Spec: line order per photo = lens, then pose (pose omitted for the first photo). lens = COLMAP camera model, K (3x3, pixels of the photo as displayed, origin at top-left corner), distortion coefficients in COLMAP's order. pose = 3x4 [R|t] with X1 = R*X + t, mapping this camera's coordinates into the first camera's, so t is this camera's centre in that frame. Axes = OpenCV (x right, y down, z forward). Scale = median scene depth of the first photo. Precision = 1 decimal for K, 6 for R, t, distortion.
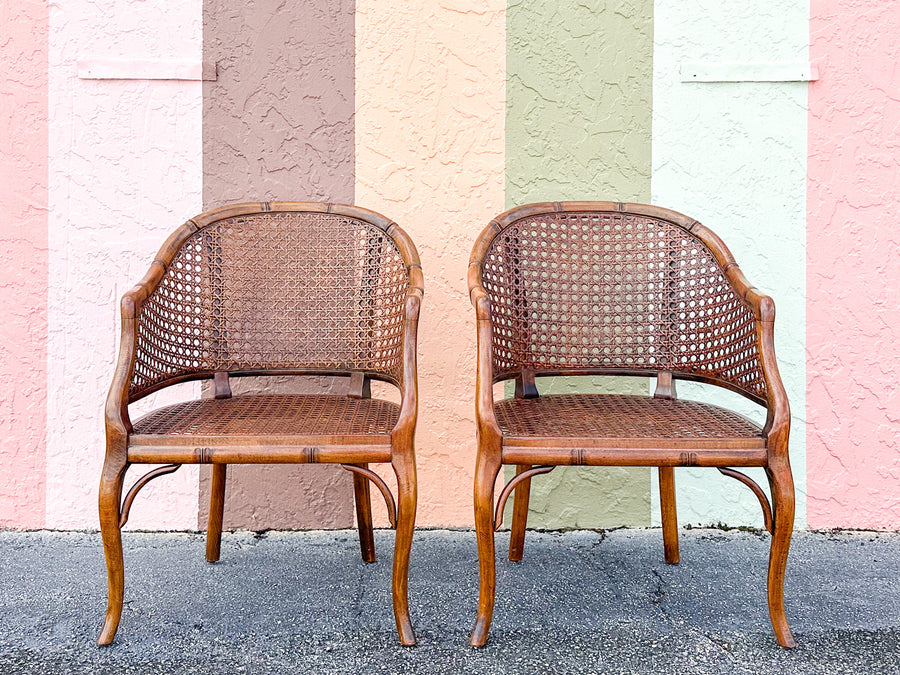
lens RADIAL K [[1147.3, 0, 444.3], [0, 1147.3, 254.1], [0, 0, 1]] dist [0.187010, -0.491391]
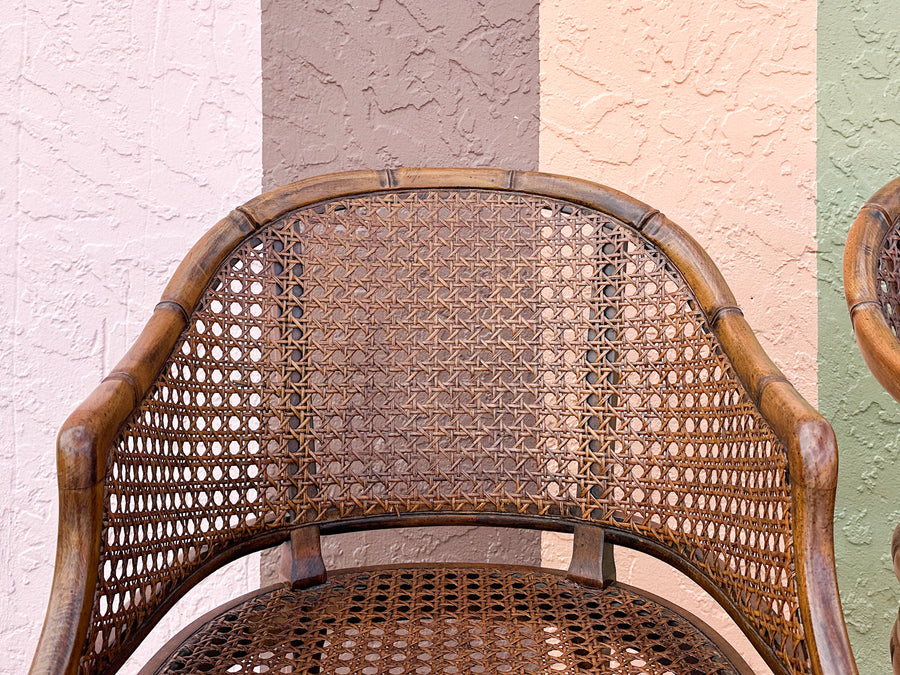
lens RADIAL K [[1057.8, 0, 472.5], [0, 1057.8, 203.2], [0, 0, 1]] dist [0.180125, -0.464859]
pose [[0.999969, -0.006052, -0.004989, -0.111618], [0.006045, 0.999981, -0.001321, -0.028354], [0.004997, 0.001291, 0.999987, 0.516121]]
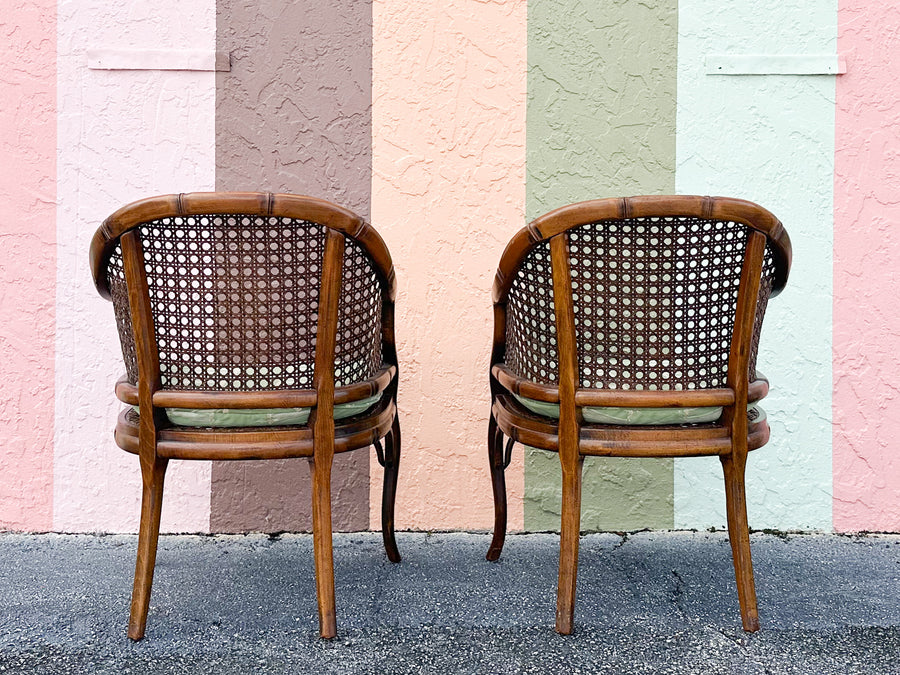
lens RADIAL K [[1602.4, 0, 483.9], [0, 1602.4, 219.0], [0, 0, 1]] dist [0.294871, -1.272410]
pose [[0.999931, 0.002979, 0.011397, 0.001877], [-0.003059, 0.999971, 0.006934, -0.036912], [-0.011376, -0.006969, 0.999911, -0.375953]]
